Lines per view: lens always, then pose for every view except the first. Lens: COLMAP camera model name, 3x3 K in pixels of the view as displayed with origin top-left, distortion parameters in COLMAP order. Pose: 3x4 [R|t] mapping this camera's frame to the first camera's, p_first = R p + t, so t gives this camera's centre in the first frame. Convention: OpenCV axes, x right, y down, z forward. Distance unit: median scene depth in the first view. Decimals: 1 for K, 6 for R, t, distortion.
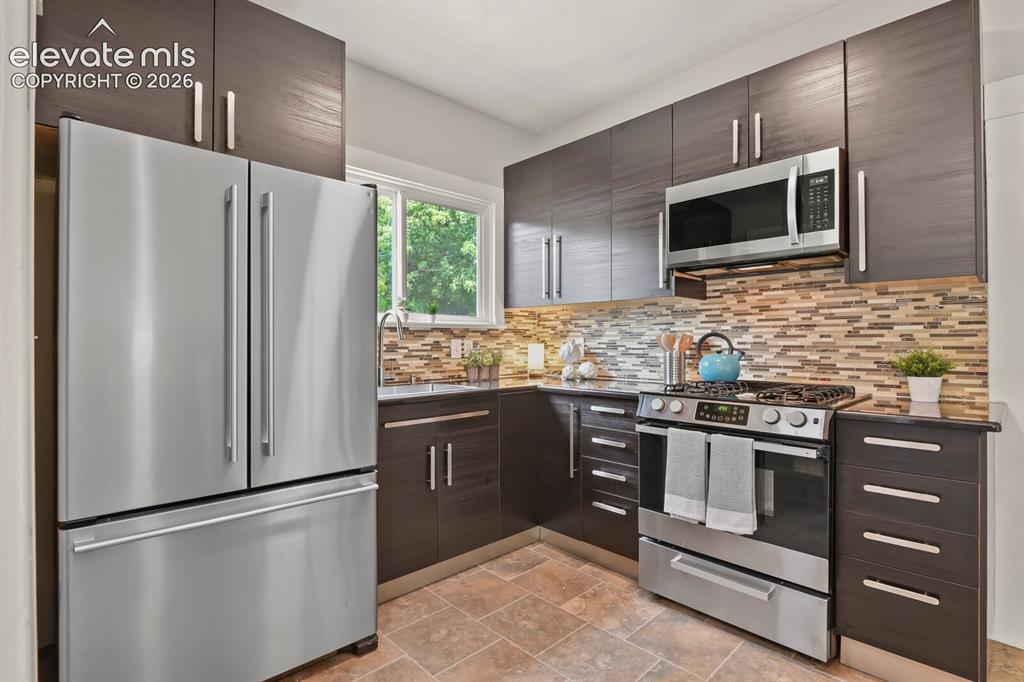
lens RADIAL K [[498.0, 0, 515.4], [0, 498.0, 342.1], [0, 0, 1]] dist [-0.006855, -0.002133]
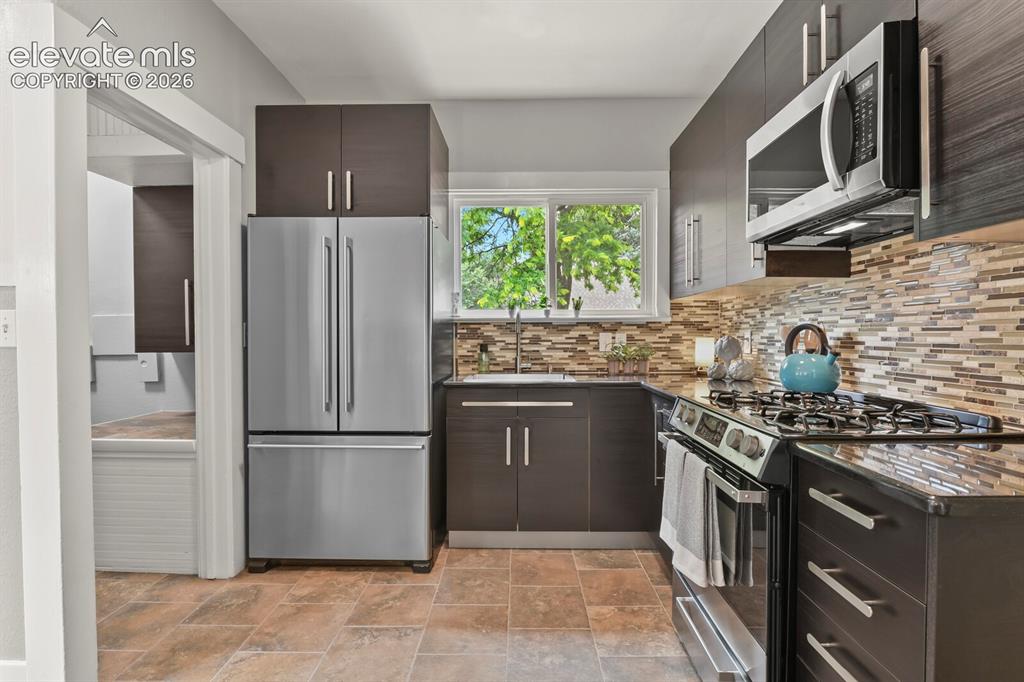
lens RADIAL K [[498.0, 0, 515.4], [0, 498.0, 342.1], [0, 0, 1]] dist [-0.006855, -0.002133]
pose [[0.709929, 0.011747, -0.704175, 0.554963], [0.000646, 0.999850, 0.017331, -0.005343], [0.704273, -0.012759, 0.709815, 0.172844]]
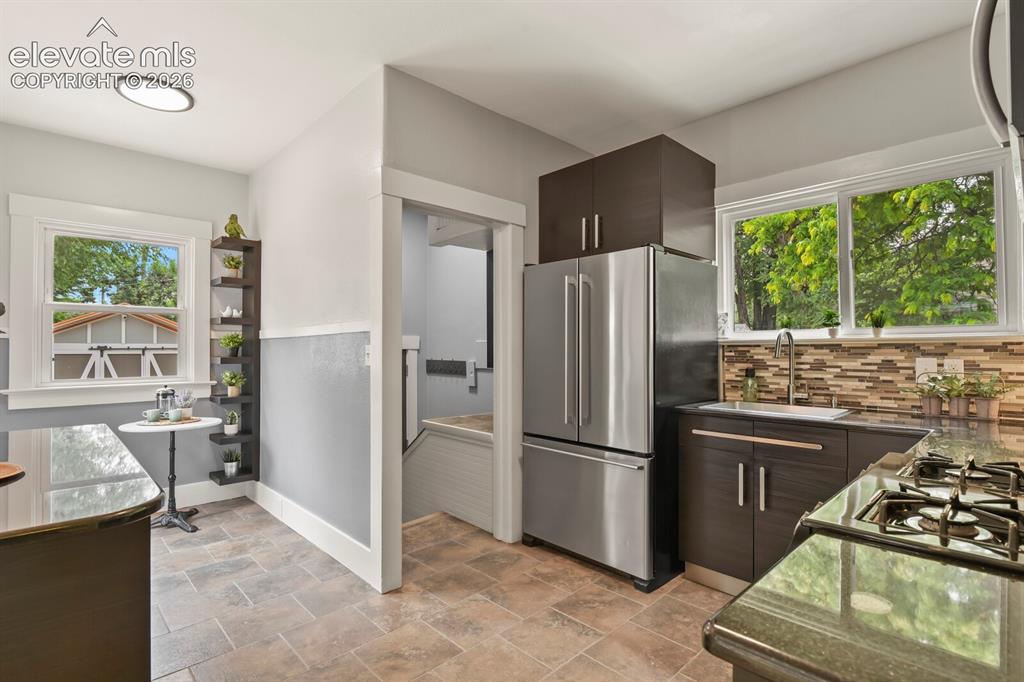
lens RADIAL K [[498.0, 0, 515.4], [0, 498.0, 342.1], [0, 0, 1]] dist [-0.006855, -0.002133]
pose [[-0.010154, -0.010410, -0.999894, 0.743267], [0.003001, 0.999941, -0.010441, -0.027736], [0.999944, -0.003107, -0.010123, 0.466988]]
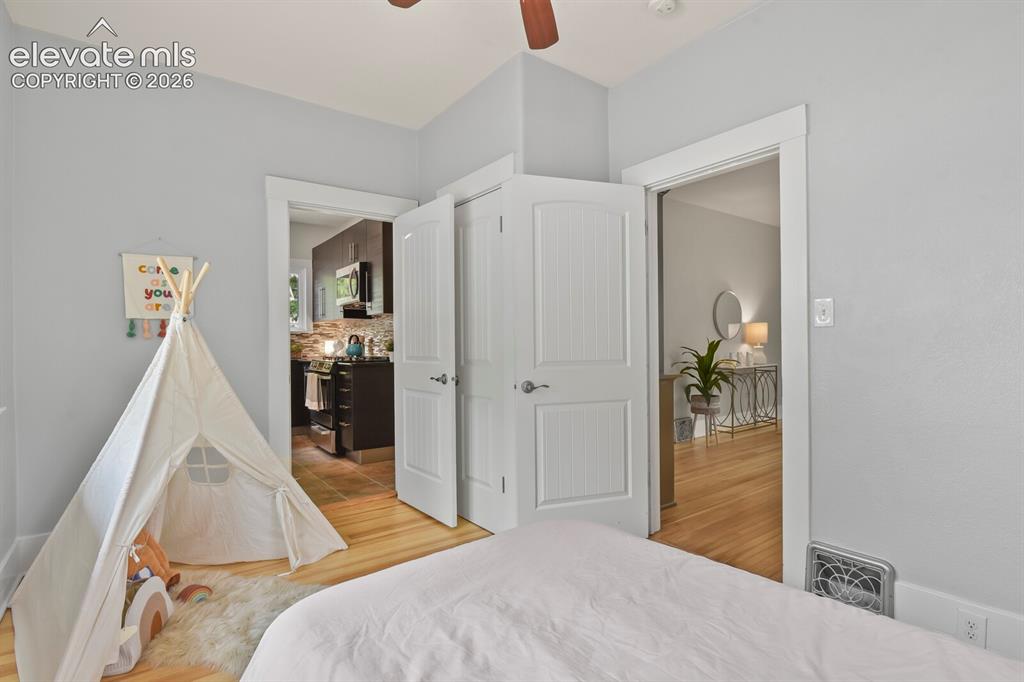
lens RADIAL K [[498.0, 0, 515.4], [0, 498.0, 342.1], [0, 0, 1]] dist [-0.006855, -0.002133]
pose [[0.992398, -0.005320, -0.122957, 1.277578], [0.005232, 0.999986, -0.001036, 0.018688], [0.122960, 0.000385, 0.992412, -1.043229]]
